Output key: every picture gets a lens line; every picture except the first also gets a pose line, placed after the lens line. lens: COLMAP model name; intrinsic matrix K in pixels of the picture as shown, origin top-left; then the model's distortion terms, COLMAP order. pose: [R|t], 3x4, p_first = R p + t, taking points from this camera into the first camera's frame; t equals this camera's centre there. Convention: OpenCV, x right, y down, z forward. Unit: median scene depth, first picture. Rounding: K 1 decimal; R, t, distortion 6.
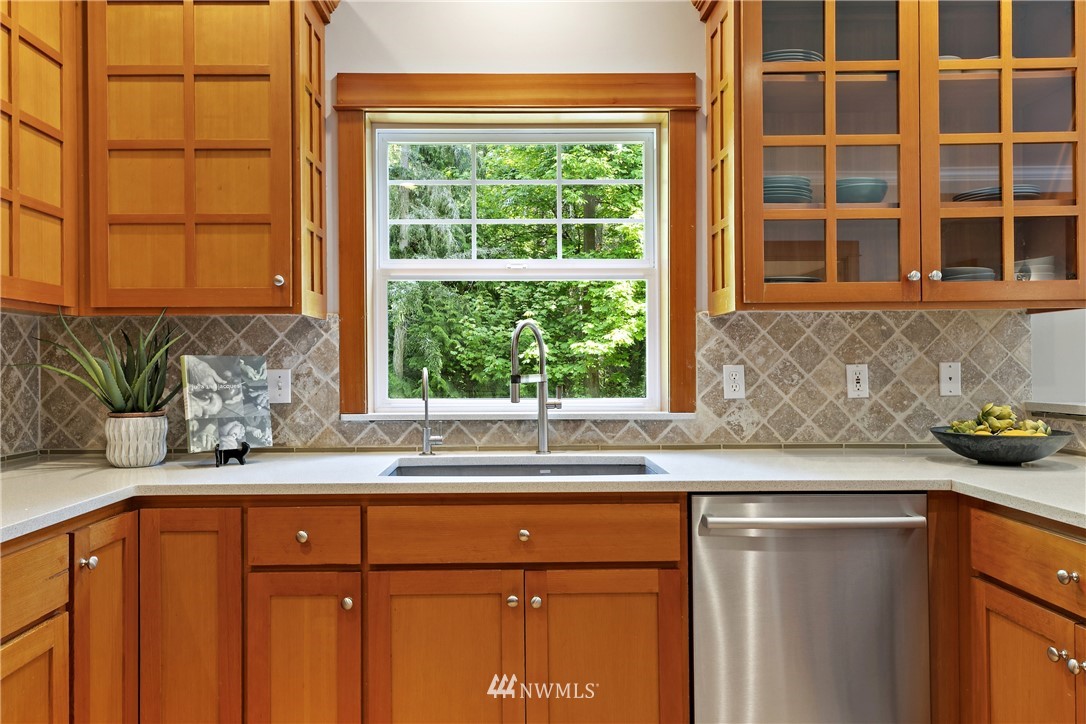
lens RADIAL K [[753.3, 0, 506.8], [0, 753.3, 359.7], [0, 0, 1]] dist [0.022637, -0.009752]
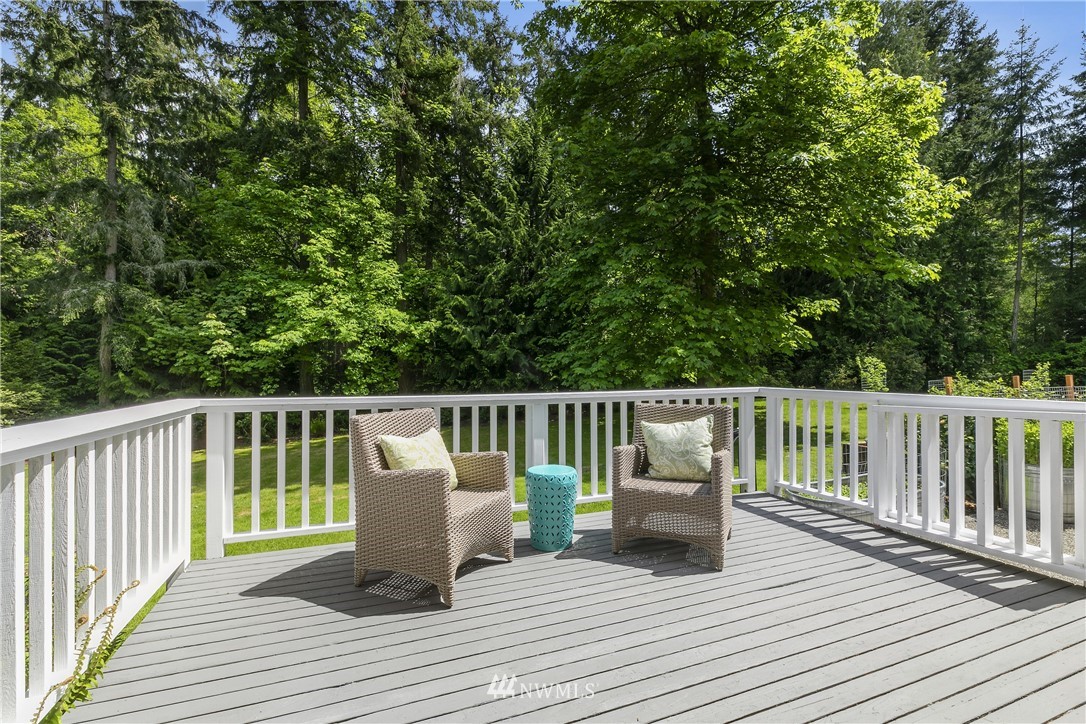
lens RADIAL K [[481.3, 0, 544.0], [0, 481.3, 363.1], [0, 0, 1]] dist [0.002585, 0.000492]
pose [[0.929862, 0.003750, 0.367890, 2.601799], [-0.006101, 0.999968, 0.005229, 0.057102], [-0.367859, -0.007107, 0.929855, 1.284481]]
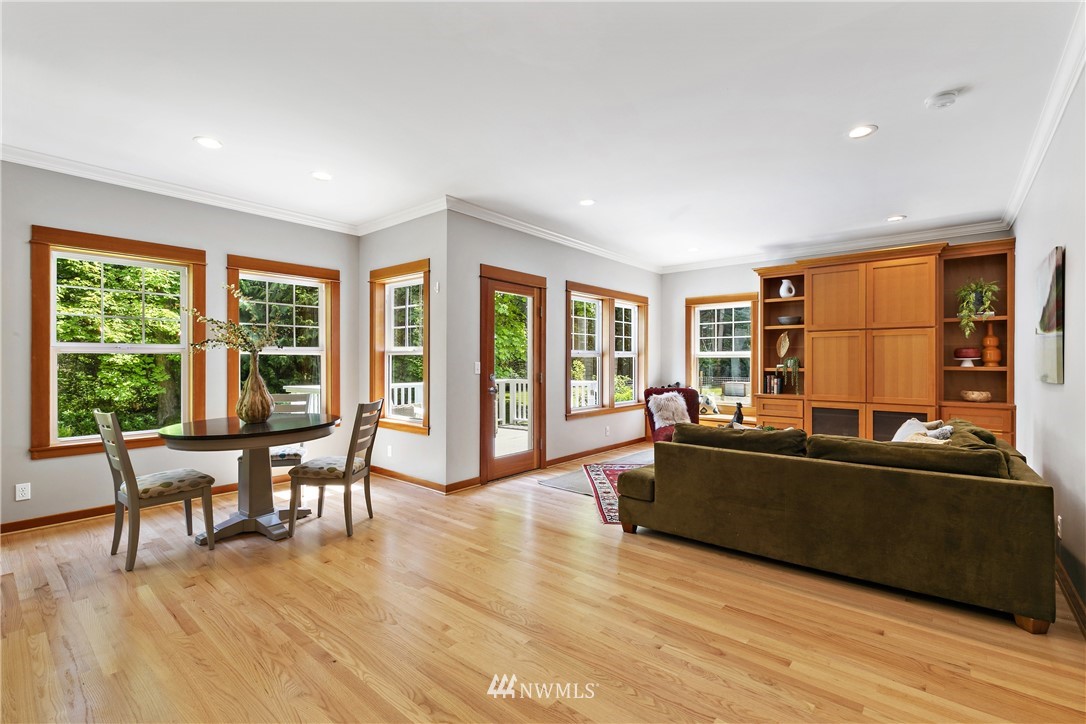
lens RADIAL K [[481.3, 0, 545.0], [0, 481.3, 359.6], [0, 0, 1]] dist [0.002585, 0.000492]
pose [[0.645676, 0.009934, 0.763547, 0.908044], [-0.010851, 0.999934, -0.003834, -0.013535], [-0.763535, -0.005810, 0.645741, -0.434850]]
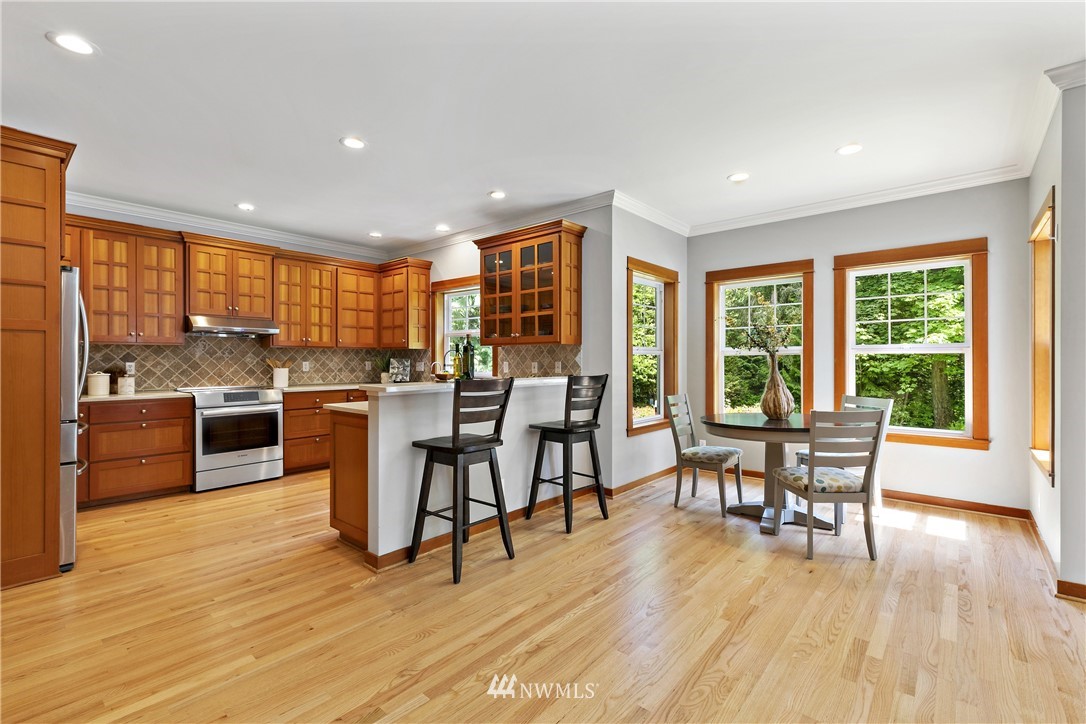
lens RADIAL K [[481.3, 0, 545.3], [0, 481.3, 360.6], [0, 0, 1]] dist [0.002585, 0.000492]
pose [[0.756113, 0.006448, -0.654410, 1.971838], [-0.000511, 0.999957, 0.009263, -0.020038], [0.654441, -0.006670, 0.756083, -0.475772]]
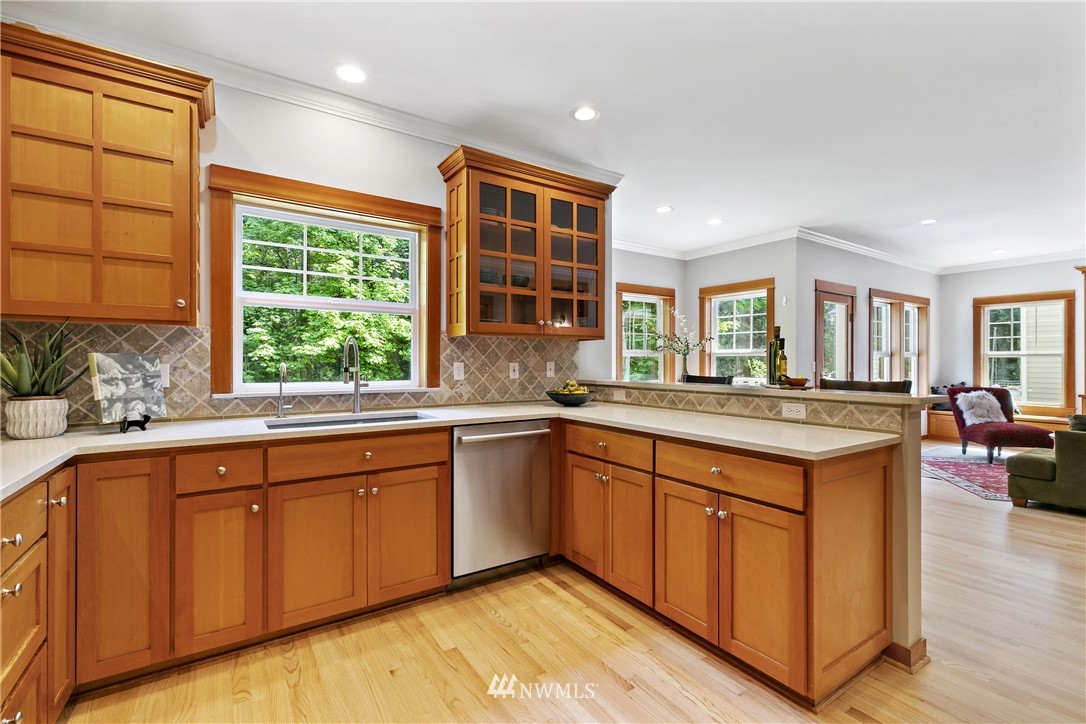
lens RADIAL K [[481.3, 0, 544.6], [0, 481.3, 361.3], [0, 0, 1]] dist [0.002585, 0.000492]
pose [[0.832855, 0.007587, 0.553439, -0.224969], [-0.010075, 0.999948, 0.001454, -0.000086], [-0.553399, -0.006787, 0.832889, -0.169792]]
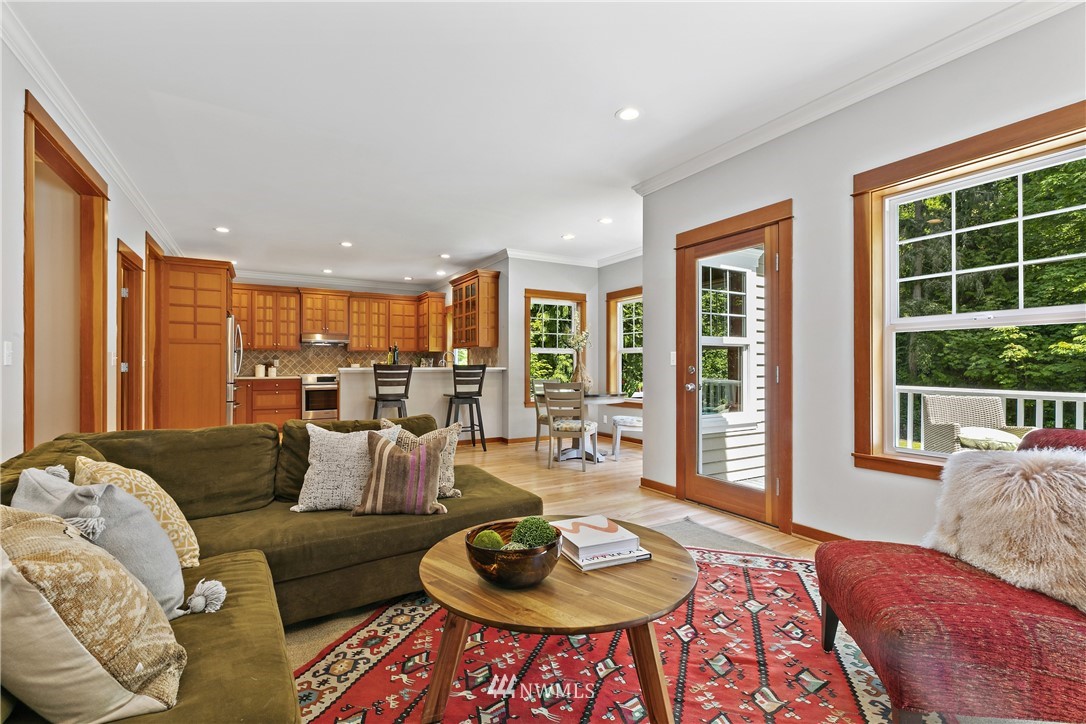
lens RADIAL K [[481.3, 0, 546.8], [0, 481.3, 364.7], [0, 0, 1]] dist [0.002585, 0.000492]
pose [[0.505921, 0.003139, -0.862574, 3.614251], [0.002713, 0.999983, 0.005230, 0.031619], [0.862575, -0.004987, 0.505904, -0.163818]]
